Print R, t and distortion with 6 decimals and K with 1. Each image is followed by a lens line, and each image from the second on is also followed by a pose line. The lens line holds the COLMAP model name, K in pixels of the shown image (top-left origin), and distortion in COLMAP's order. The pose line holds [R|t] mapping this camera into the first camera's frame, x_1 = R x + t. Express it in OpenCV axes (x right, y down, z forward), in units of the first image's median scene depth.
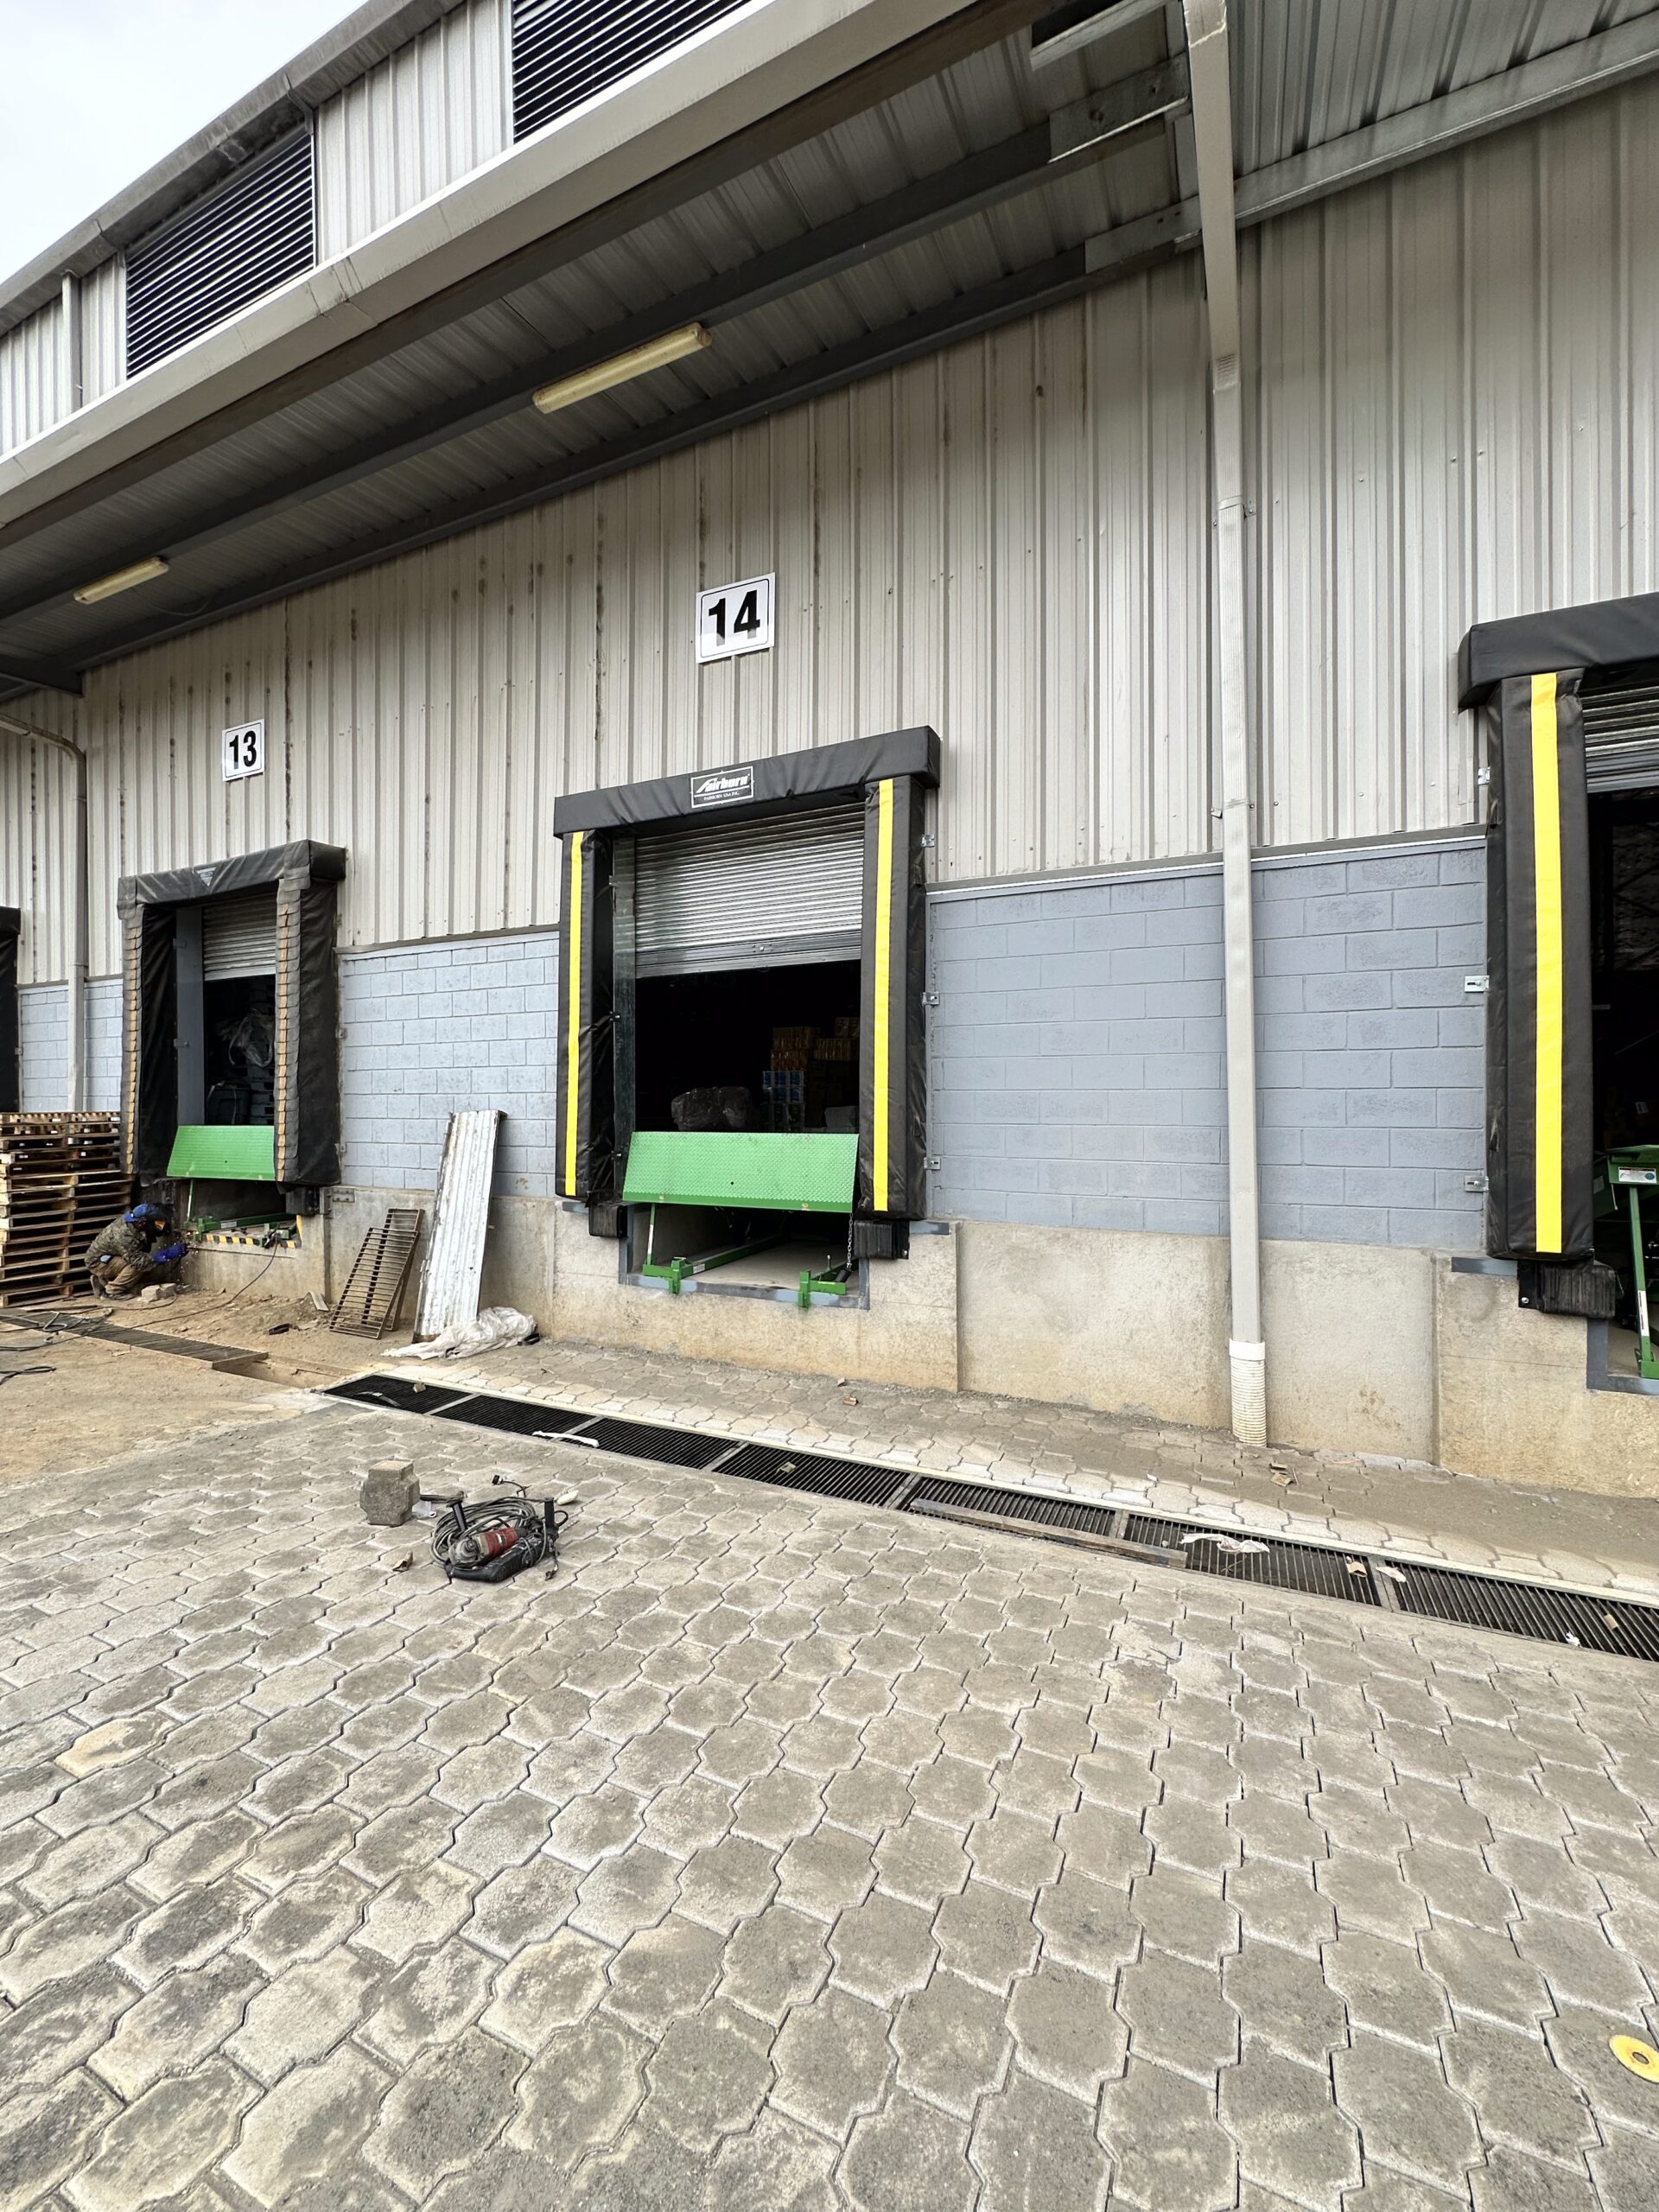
lens RADIAL K [[880.9, 0, 834.8], [0, 880.9, 1104.6], [0, 0, 1]] dist [-0.005112, 0.000016]
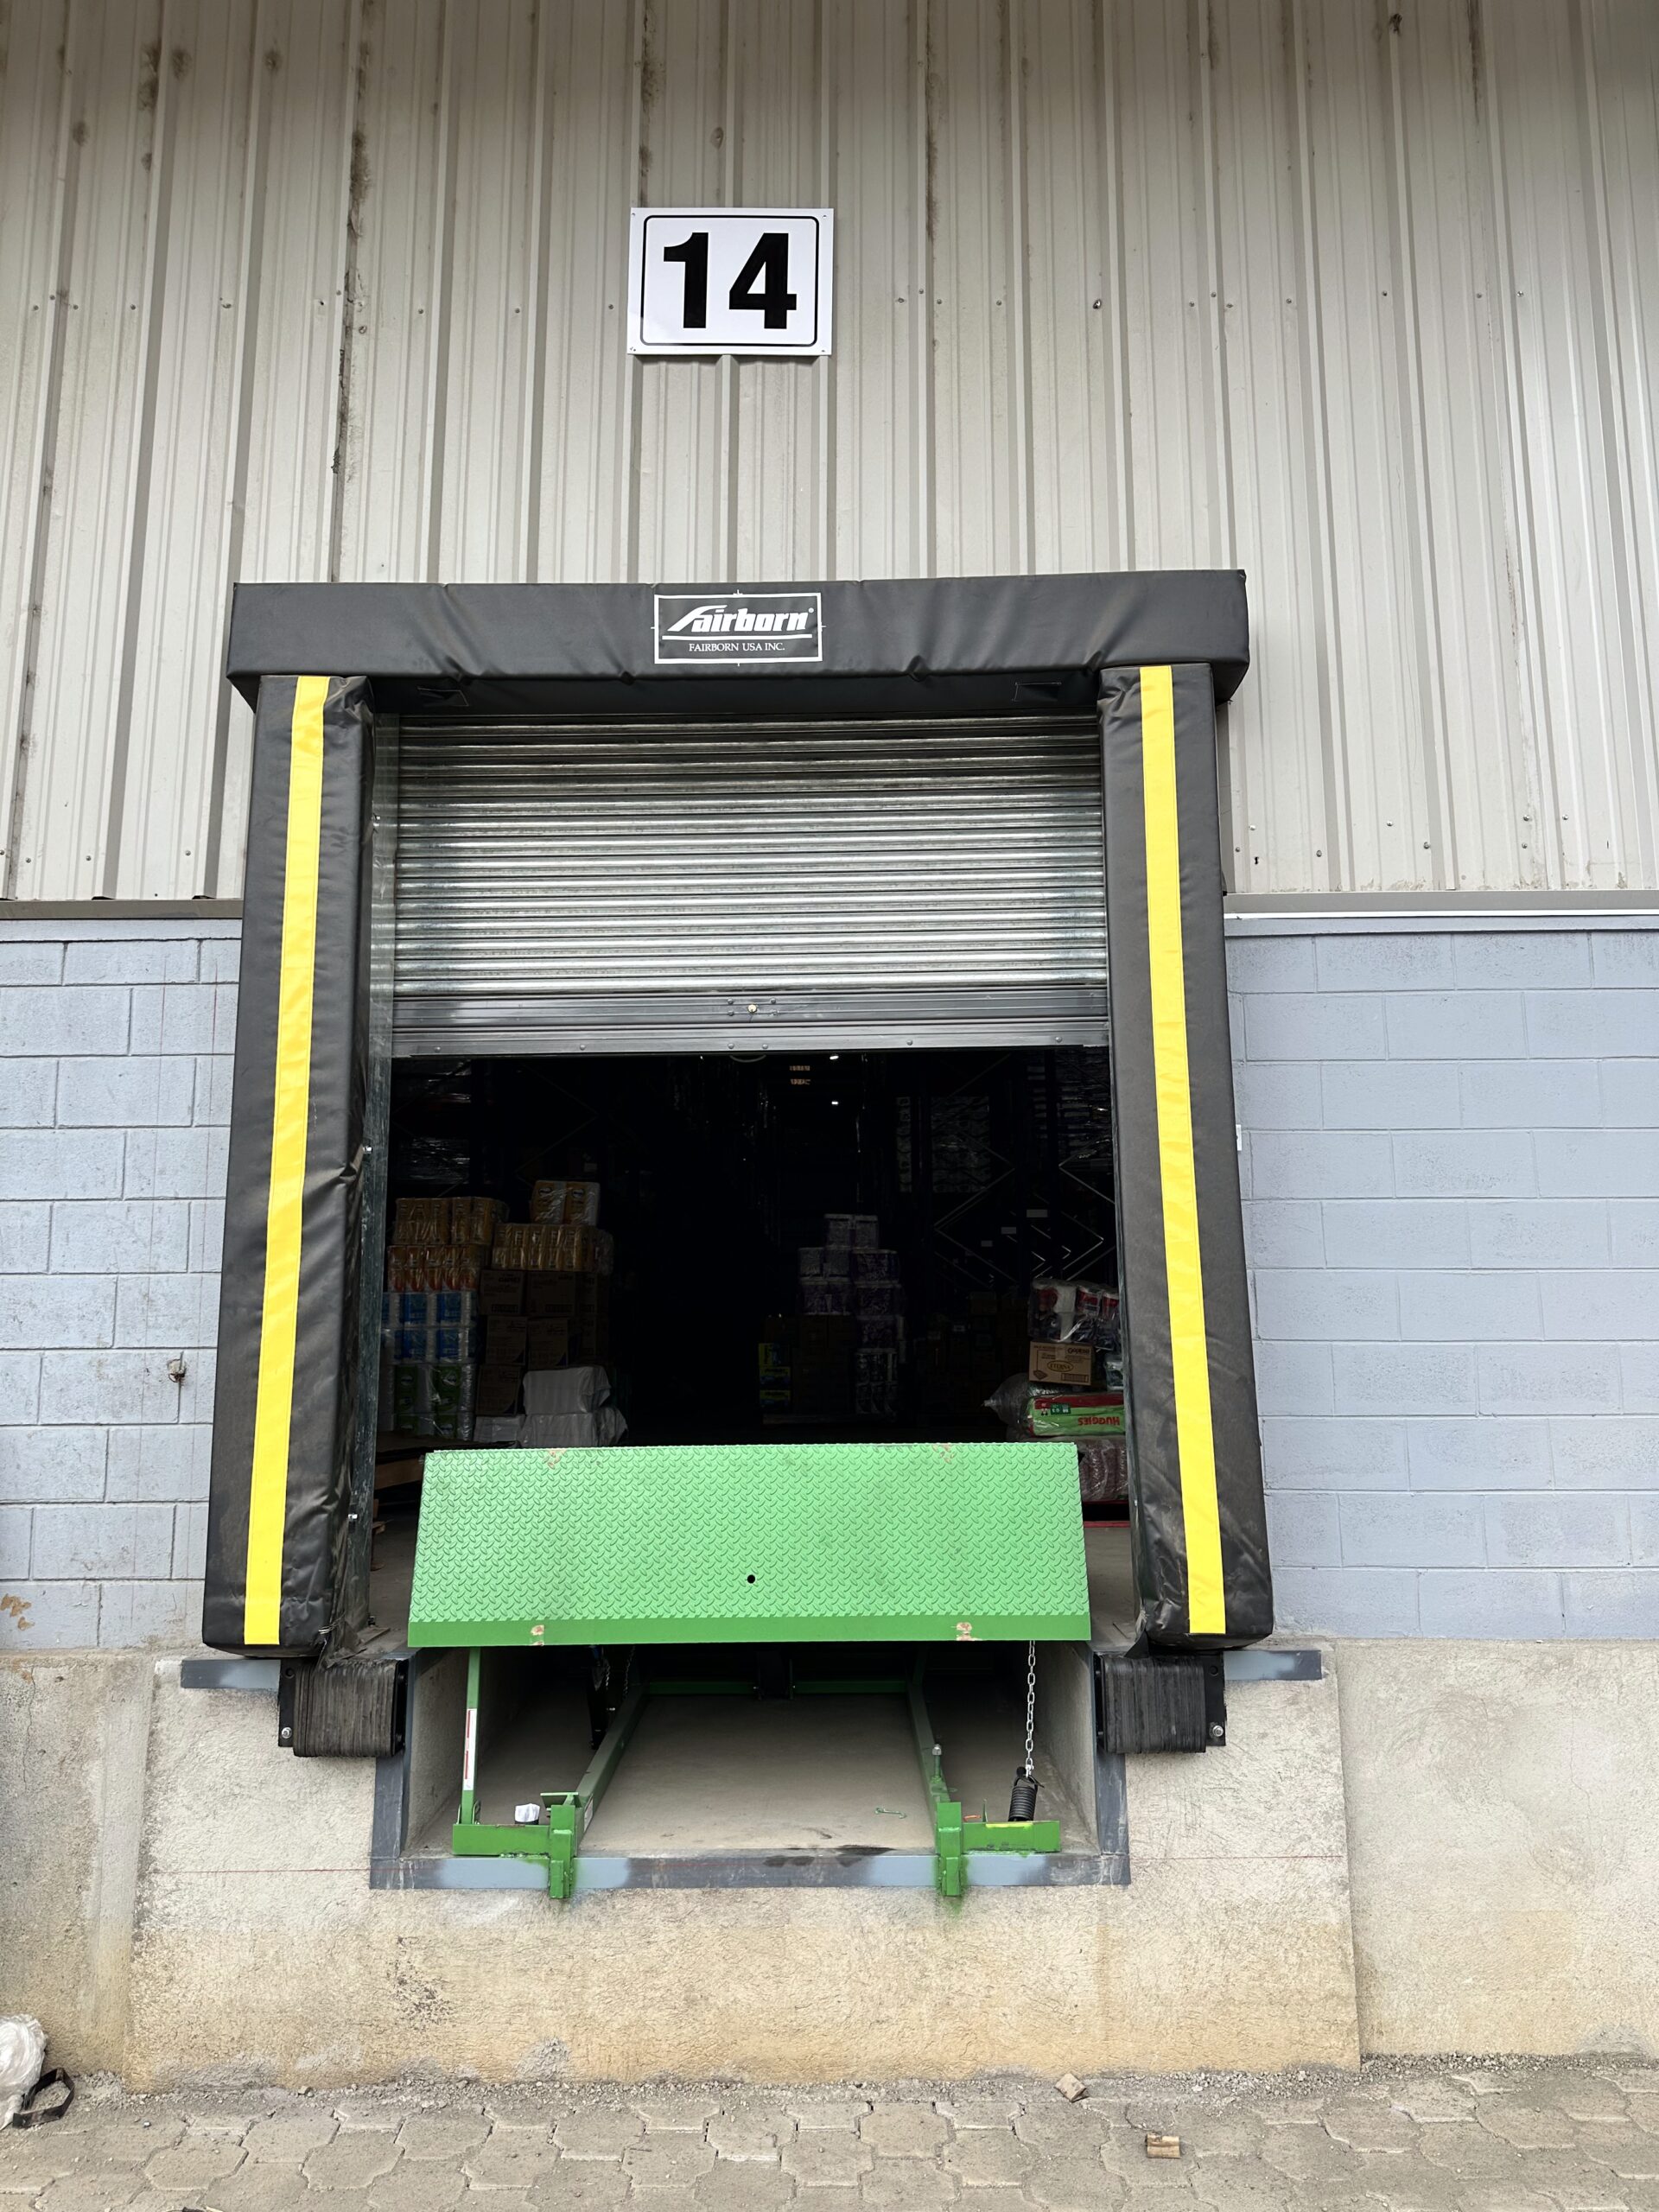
lens RADIAL K [[1575.3, 0, 829.5], [0, 1575.3, 1106.0], [0, 0, 1]] dist [0.041179, -0.050686]
pose [[0.911743, 0.056257, 0.406890, -0.386414], [0.007073, 0.988280, -0.152489, -0.012669], [-0.410700, 0.141908, 0.900660, 0.320185]]
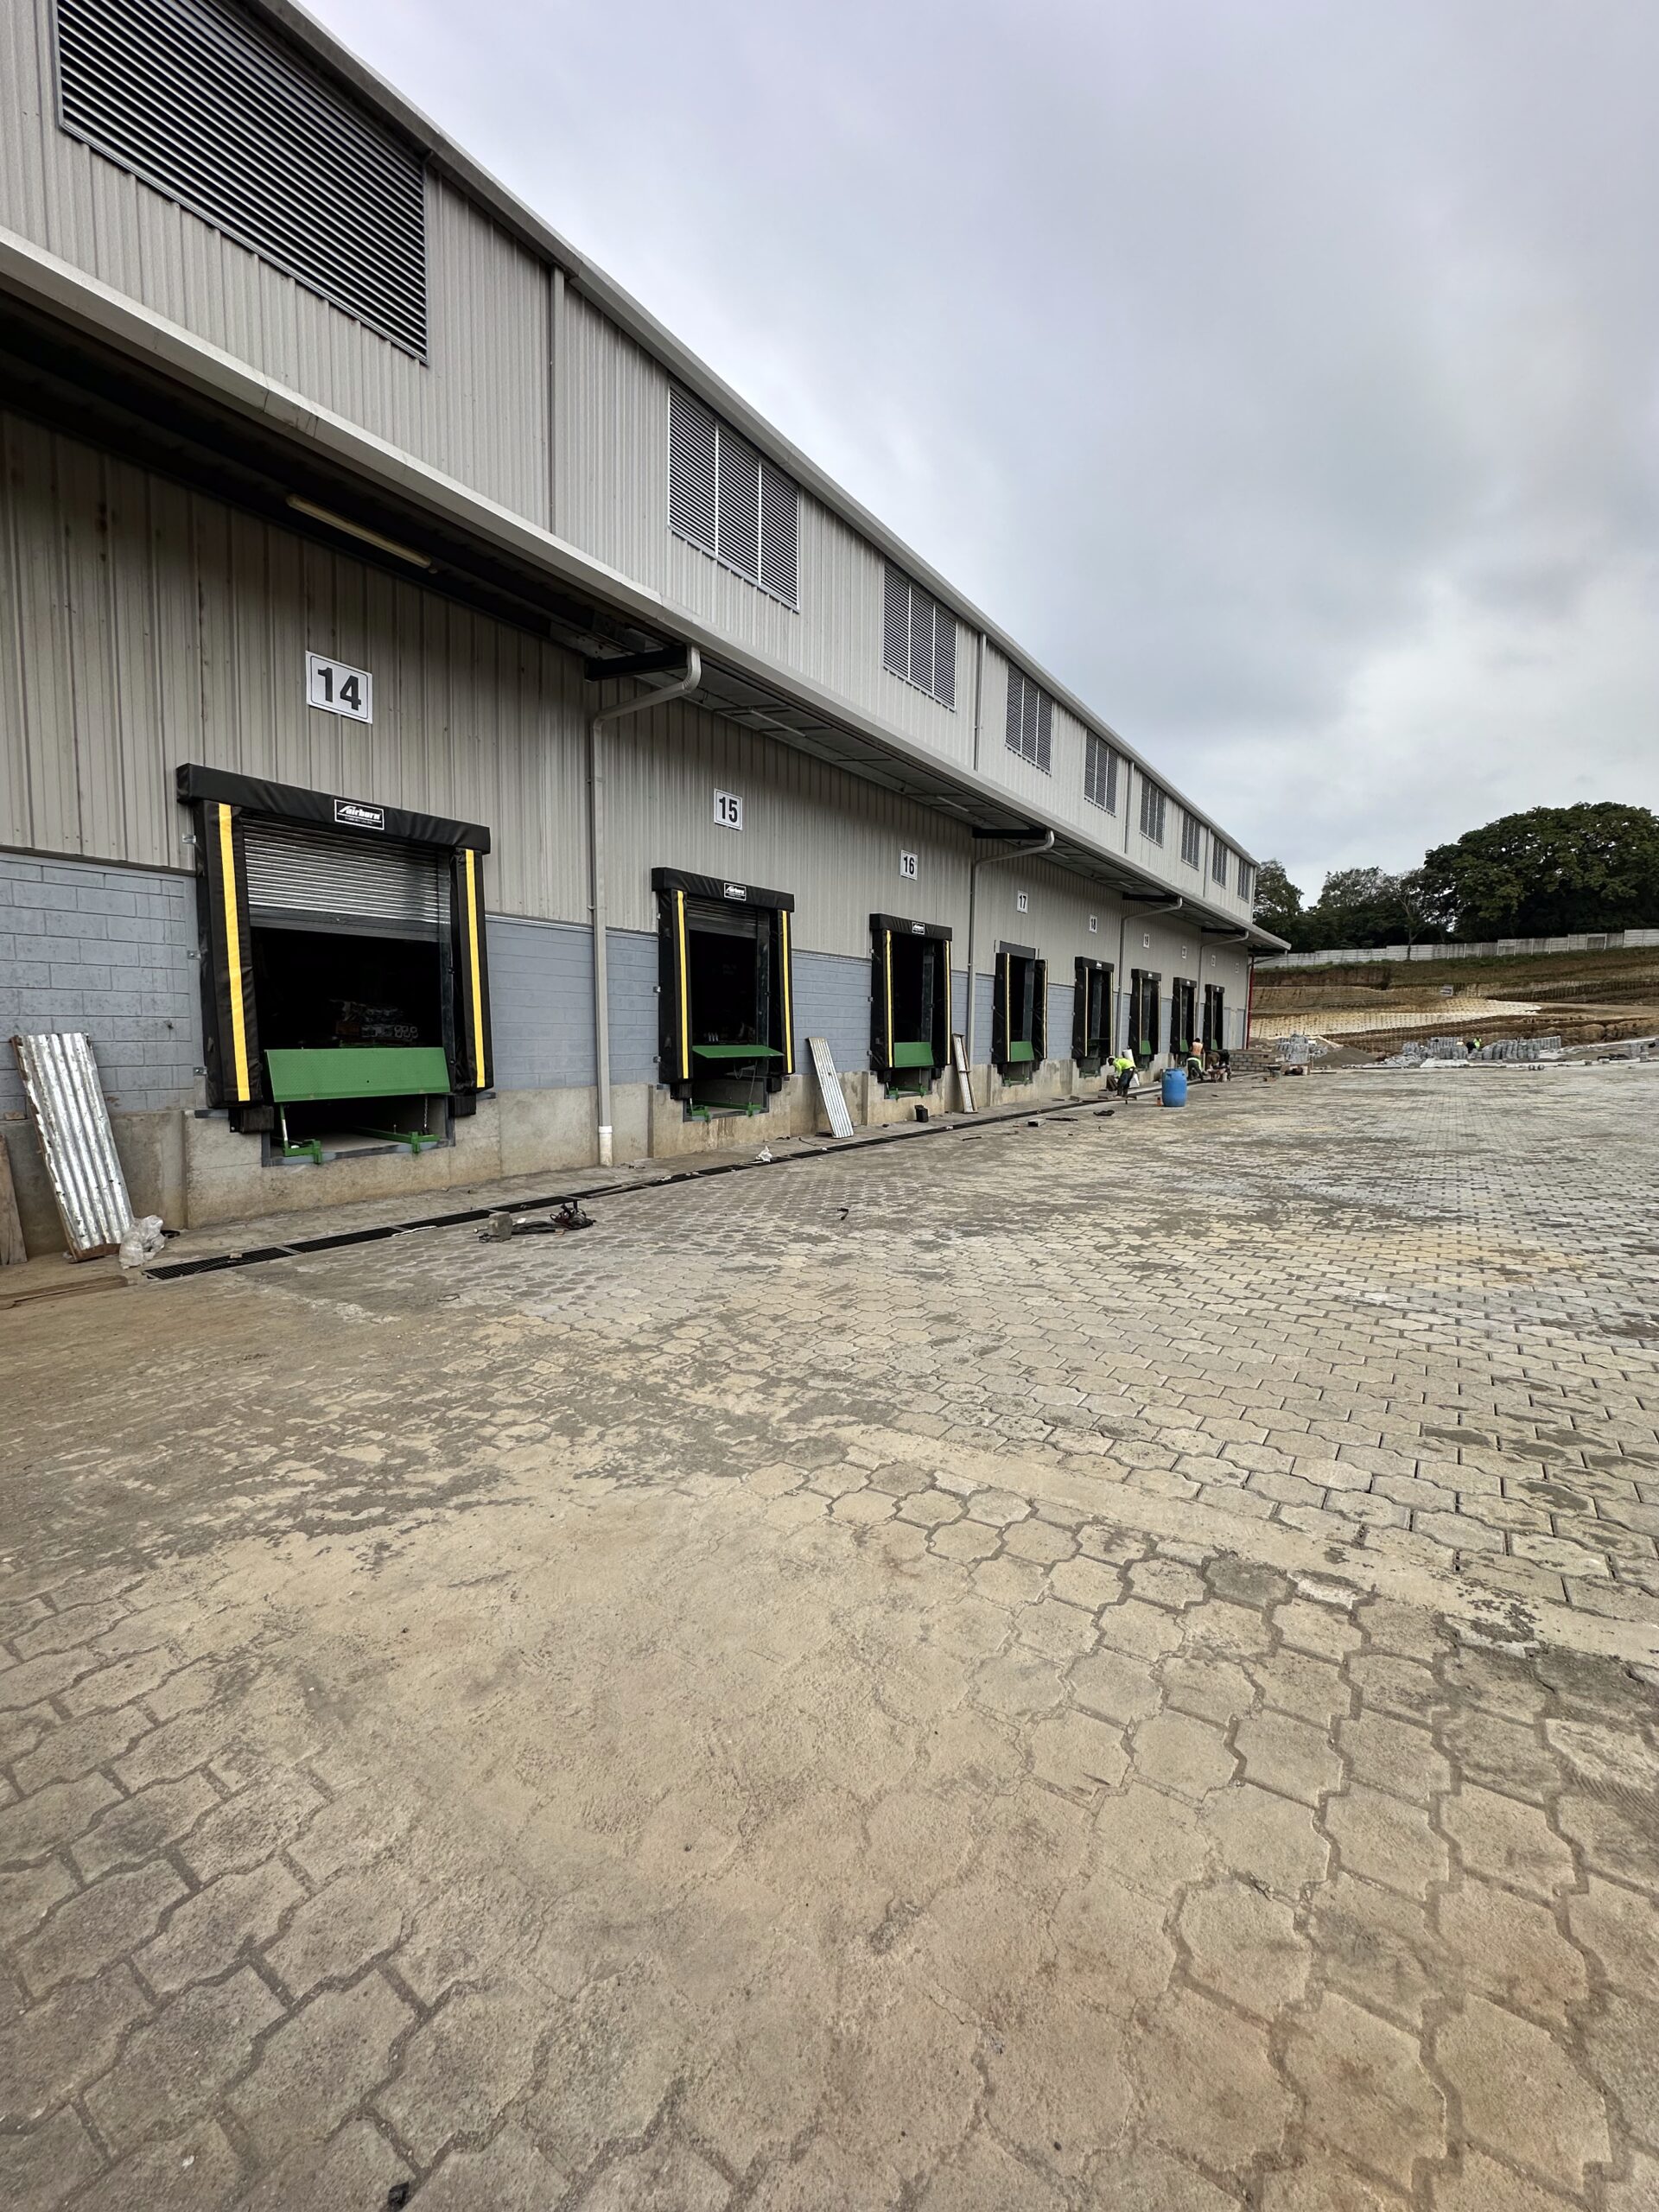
lens RADIAL K [[880.9, 0, 834.8], [0, 880.9, 1104.6], [0, 0, 1]] dist [-0.005112, 0.000016]
pose [[0.173267, -0.080355, 0.981591, -1.477934], [-0.010929, 0.996448, 0.083501, -0.006824], [-0.984814, -0.025195, 0.171773, -0.055245]]
